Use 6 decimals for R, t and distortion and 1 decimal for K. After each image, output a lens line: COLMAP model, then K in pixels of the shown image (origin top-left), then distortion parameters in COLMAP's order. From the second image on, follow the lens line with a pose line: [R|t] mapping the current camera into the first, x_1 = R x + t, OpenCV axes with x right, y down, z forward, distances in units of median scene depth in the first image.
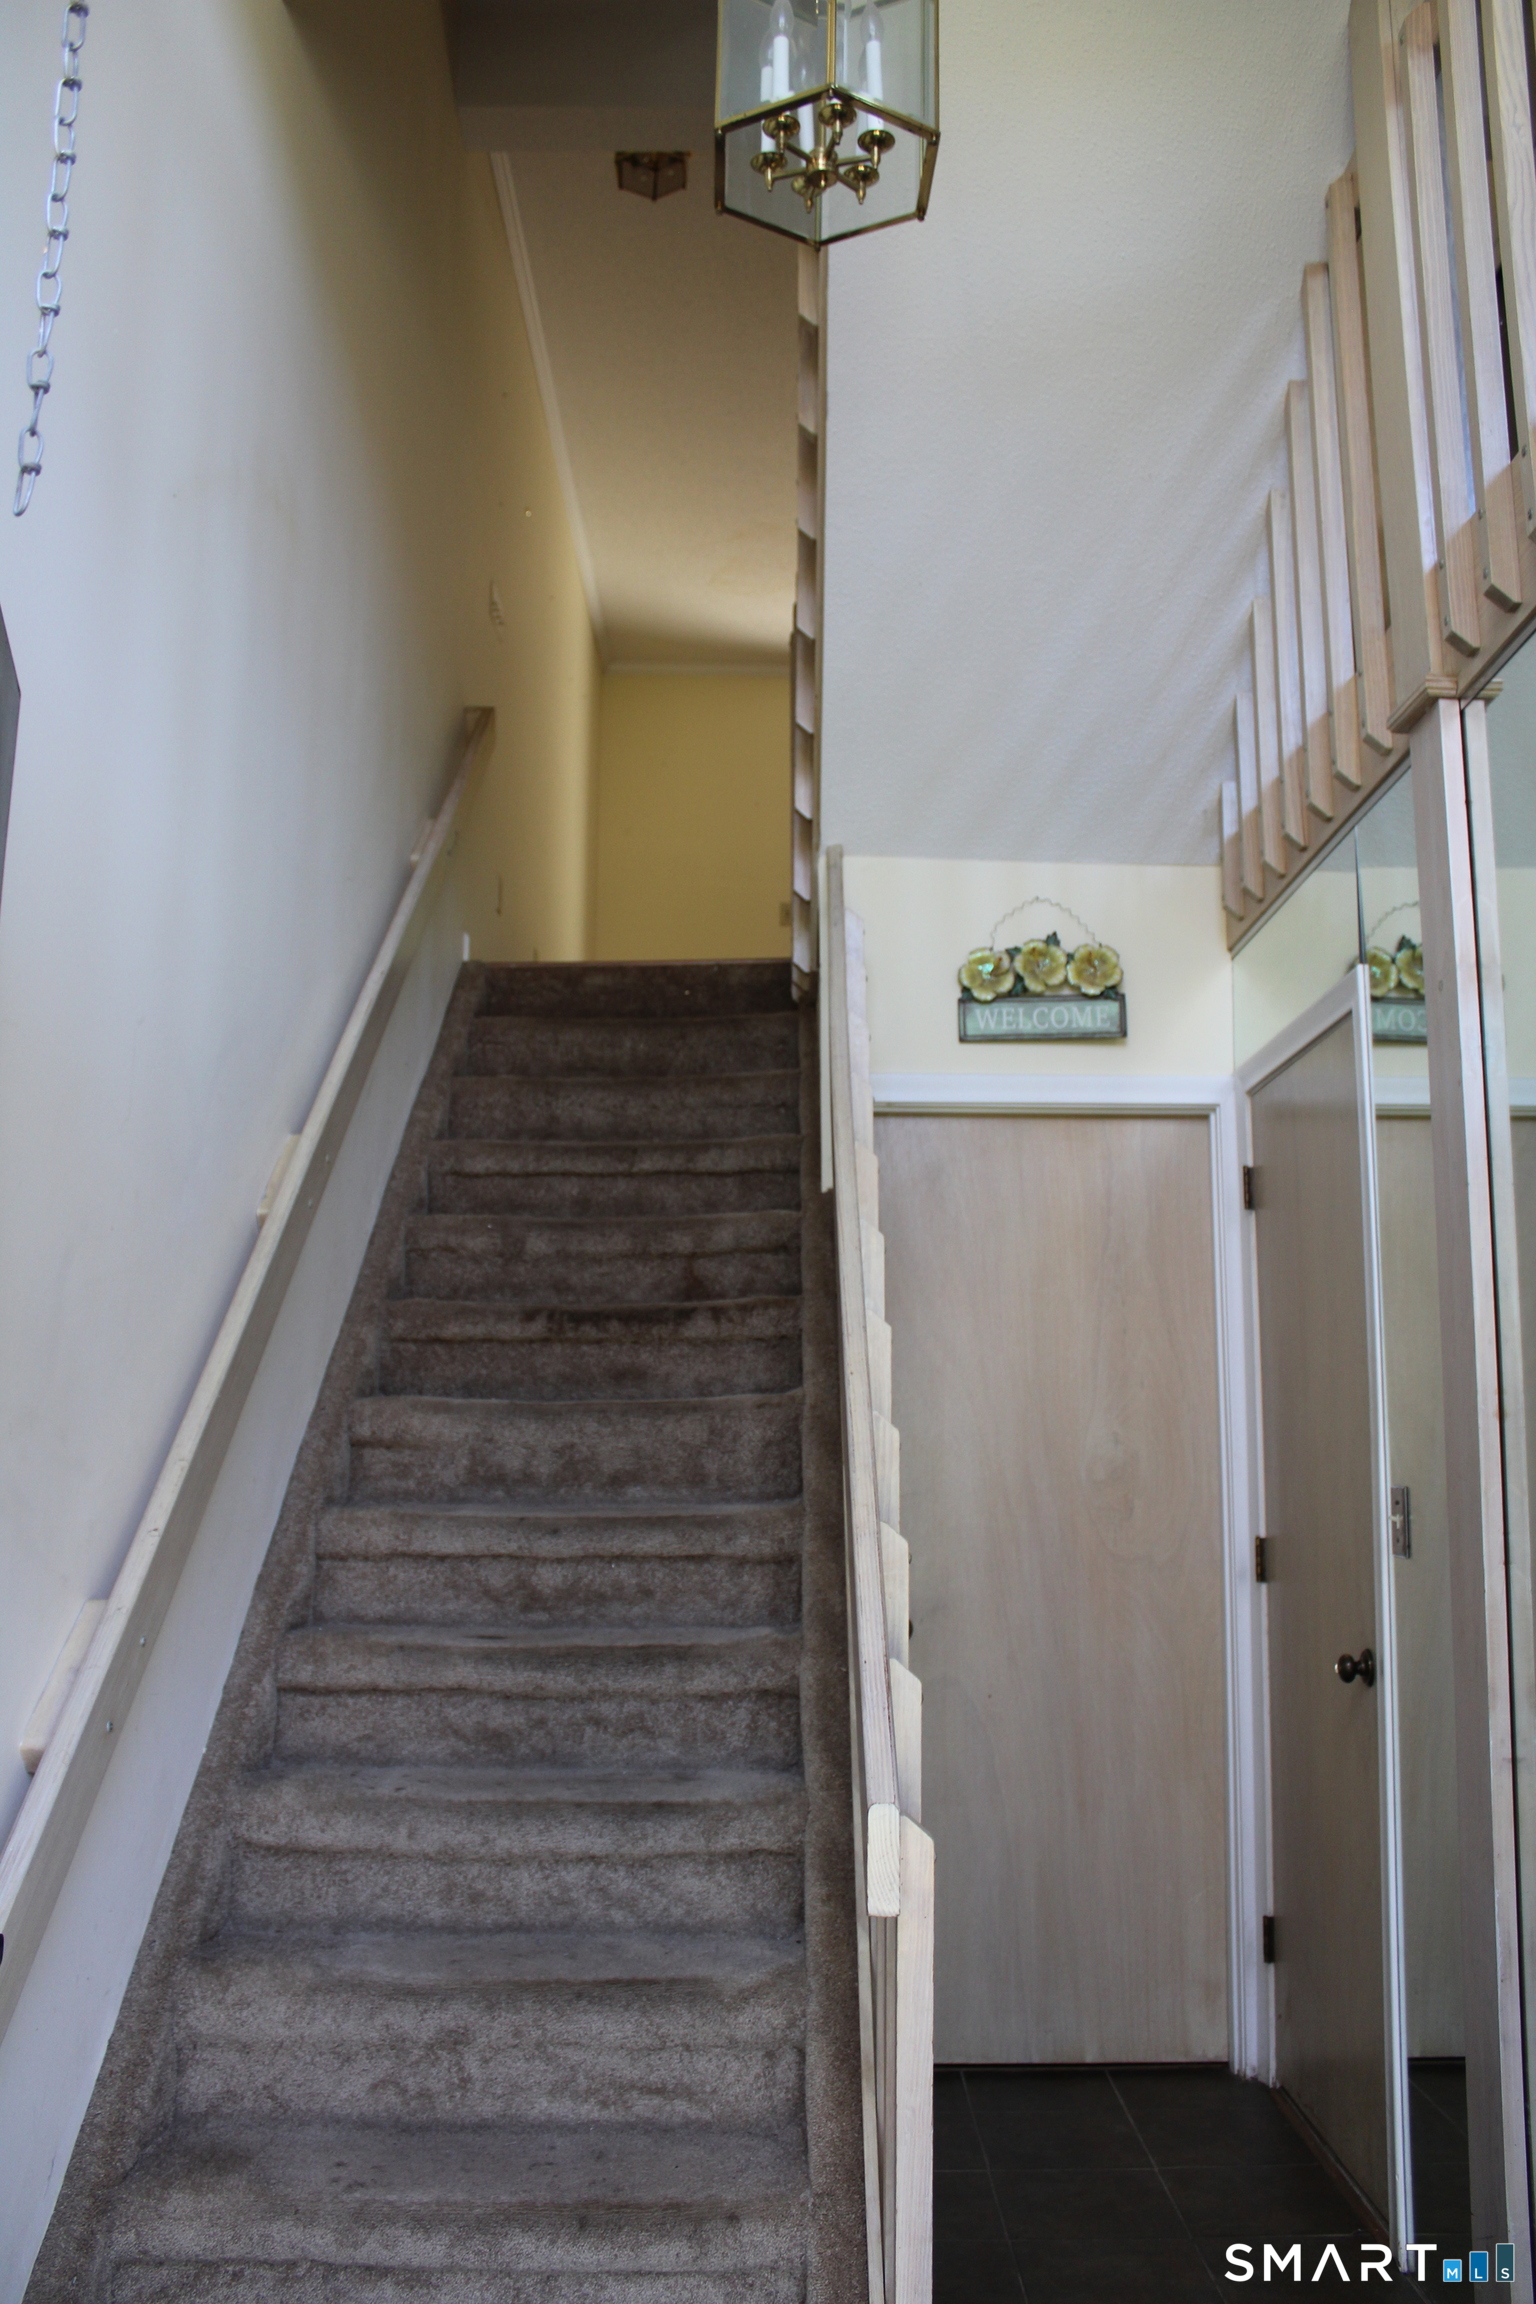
lens RADIAL K [[1876.1, 0, 755.7], [0, 1876.1, 1172.7], [0, 0, 1]] dist [-0.172670, 0.145875]
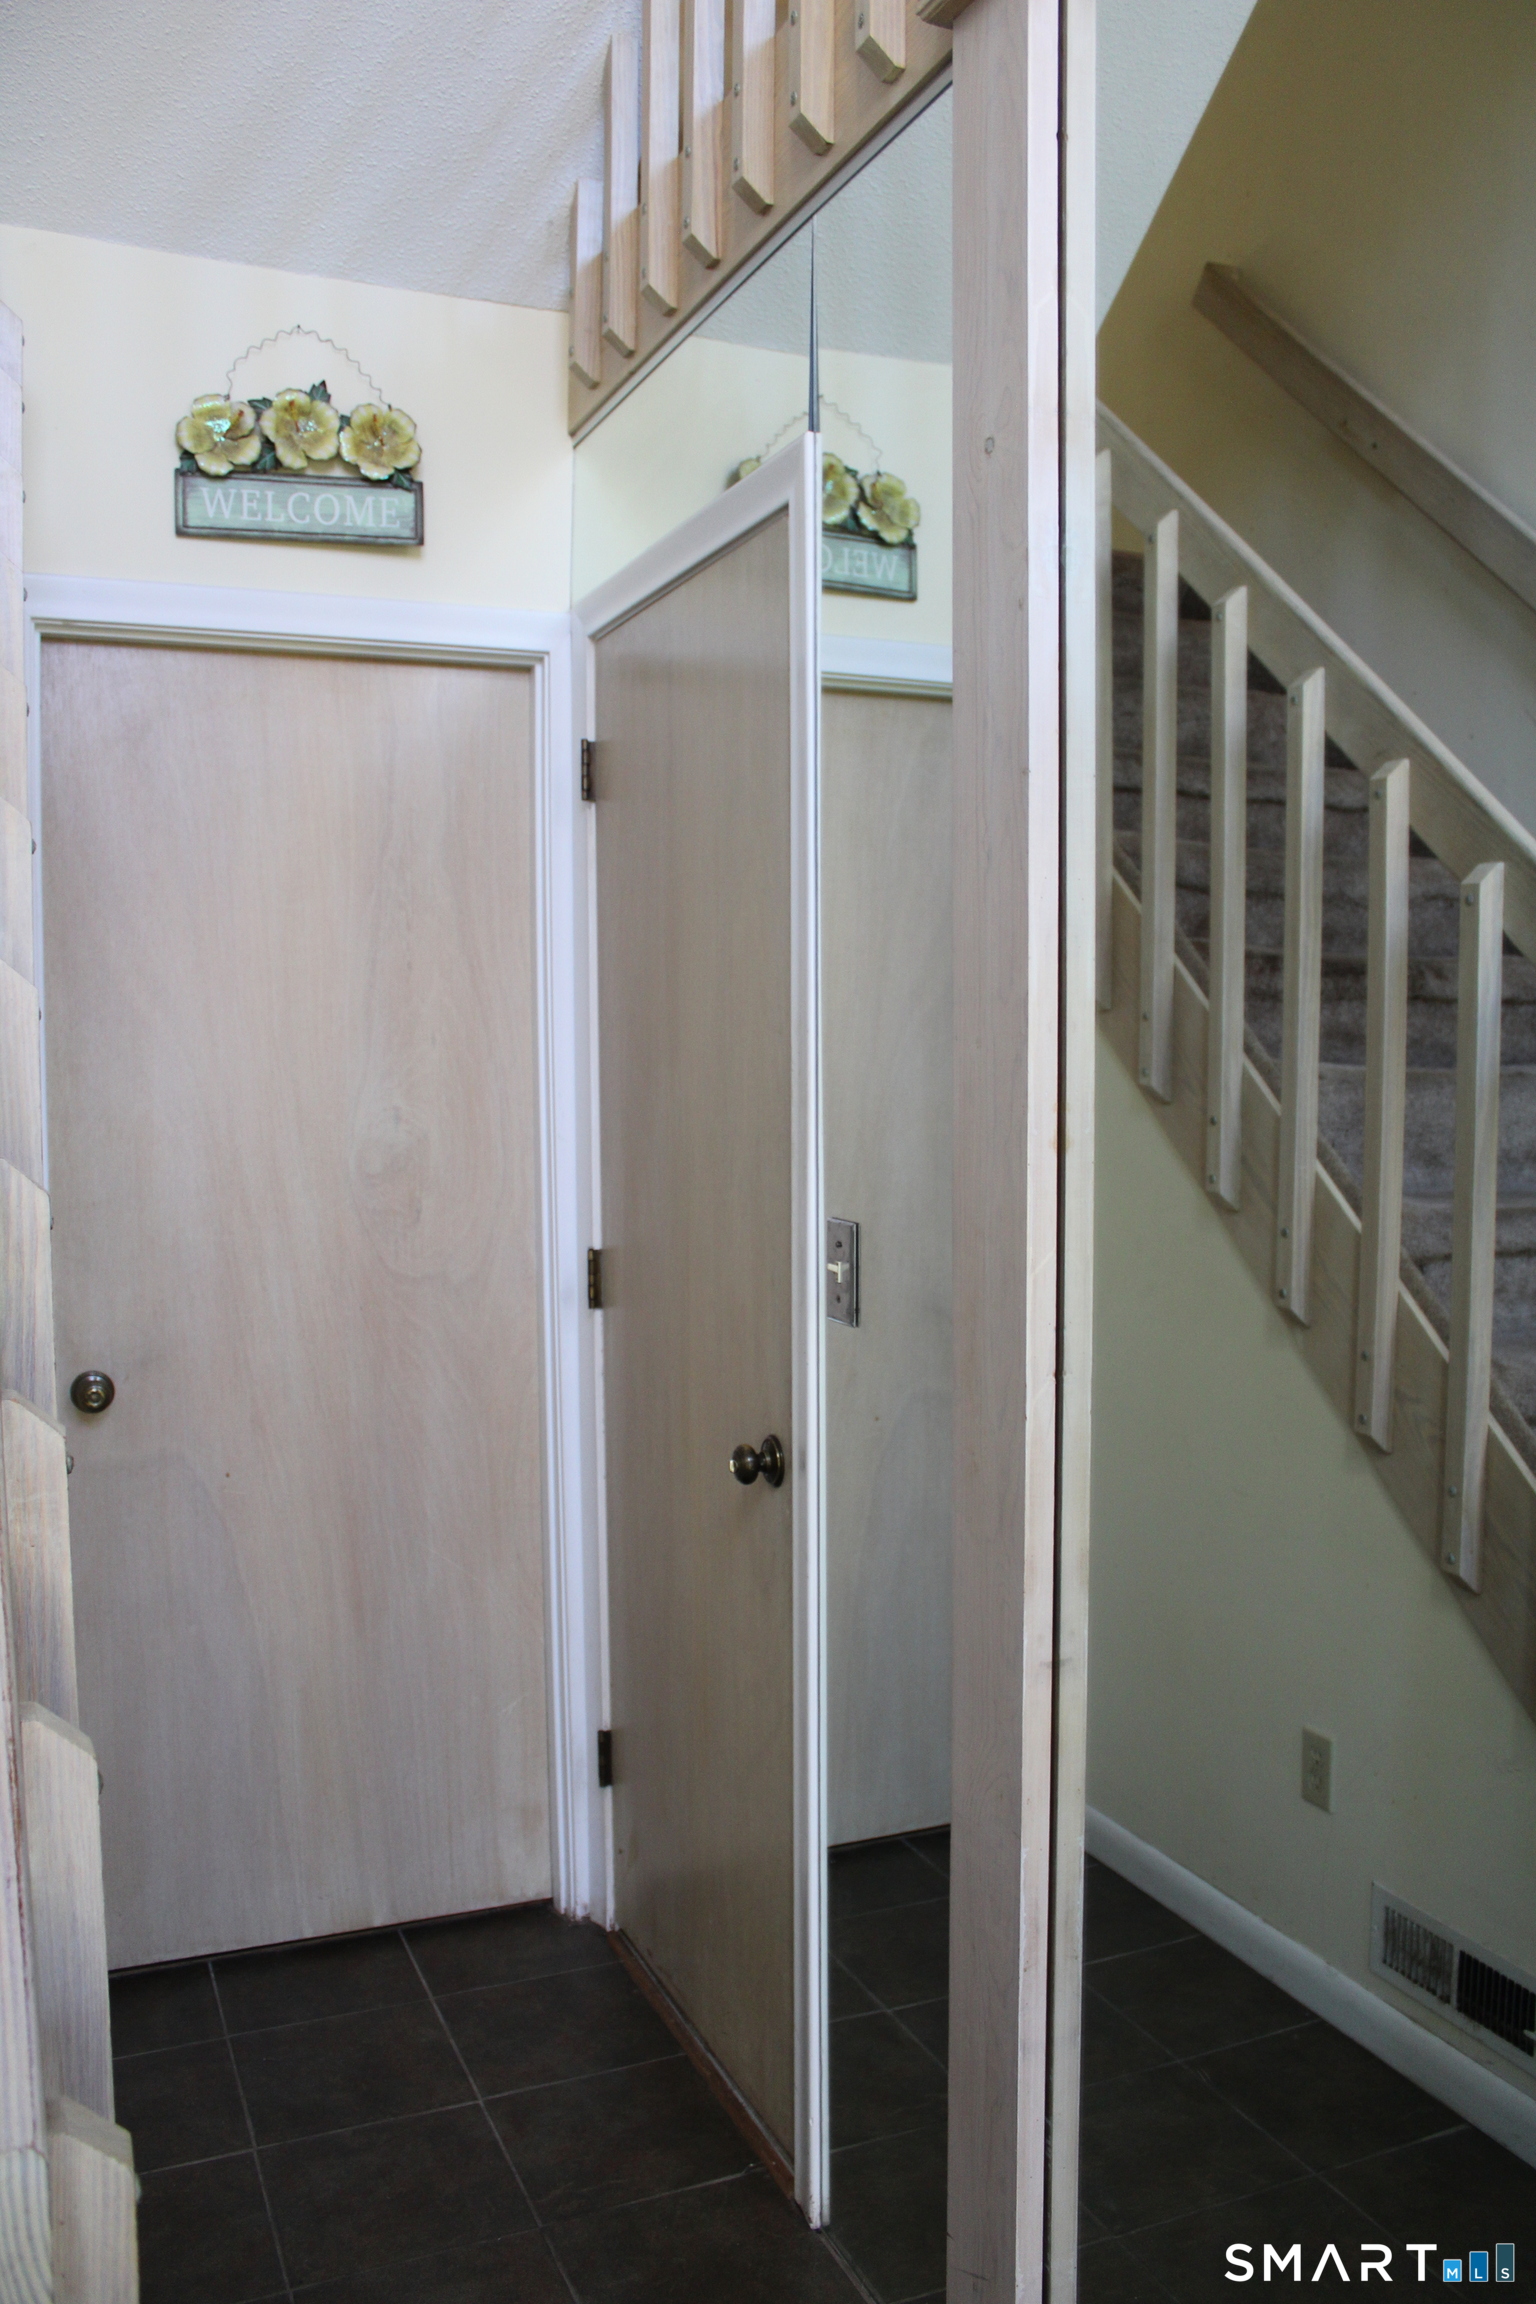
lens RADIAL K [[1876.1, 0, 760.5], [0, 1876.1, 1167.1], [0, 0, 1]] dist [-0.172670, 0.145875]
pose [[0.917694, -0.033837, 0.395844, 0.036166], [-0.050960, 0.978111, 0.201749, 0.009552], [-0.394006, -0.205316, 0.895882, 0.292002]]
